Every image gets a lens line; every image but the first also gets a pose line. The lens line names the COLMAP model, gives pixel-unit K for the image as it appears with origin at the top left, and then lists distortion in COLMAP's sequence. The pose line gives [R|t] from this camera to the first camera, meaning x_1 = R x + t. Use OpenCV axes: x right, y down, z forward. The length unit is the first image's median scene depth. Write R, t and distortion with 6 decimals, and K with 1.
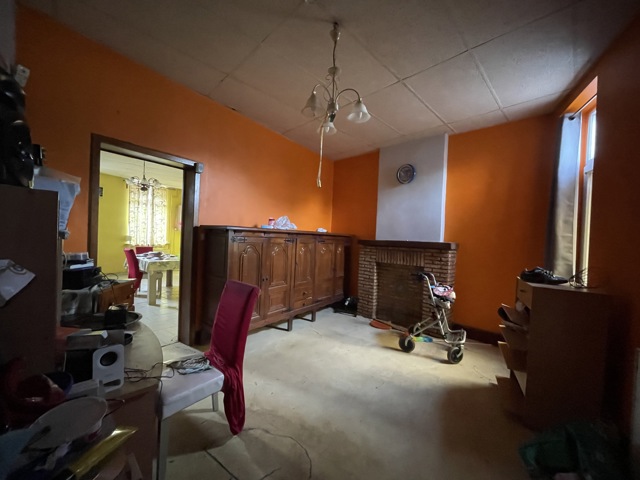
lens RADIAL K [[256.4, 0, 317.0], [0, 256.4, 240.3], [0, 0, 1]] dist [-0.001788, -0.002178]
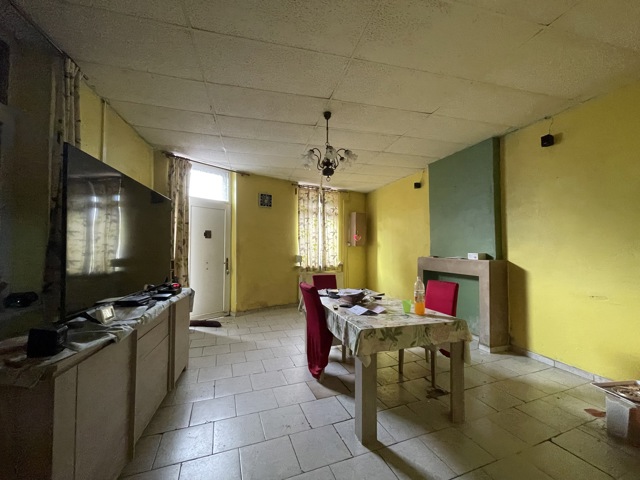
lens RADIAL K [[256.4, 0, 320.5], [0, 256.4, 241.2], [0, 0, 1]] dist [-0.001788, -0.002178]
pose [[0.865105, -0.048337, -0.499256, -0.274936], [0.024347, 0.998219, -0.054457, -0.015999], [0.500999, 0.034956, 0.864742, 0.342480]]
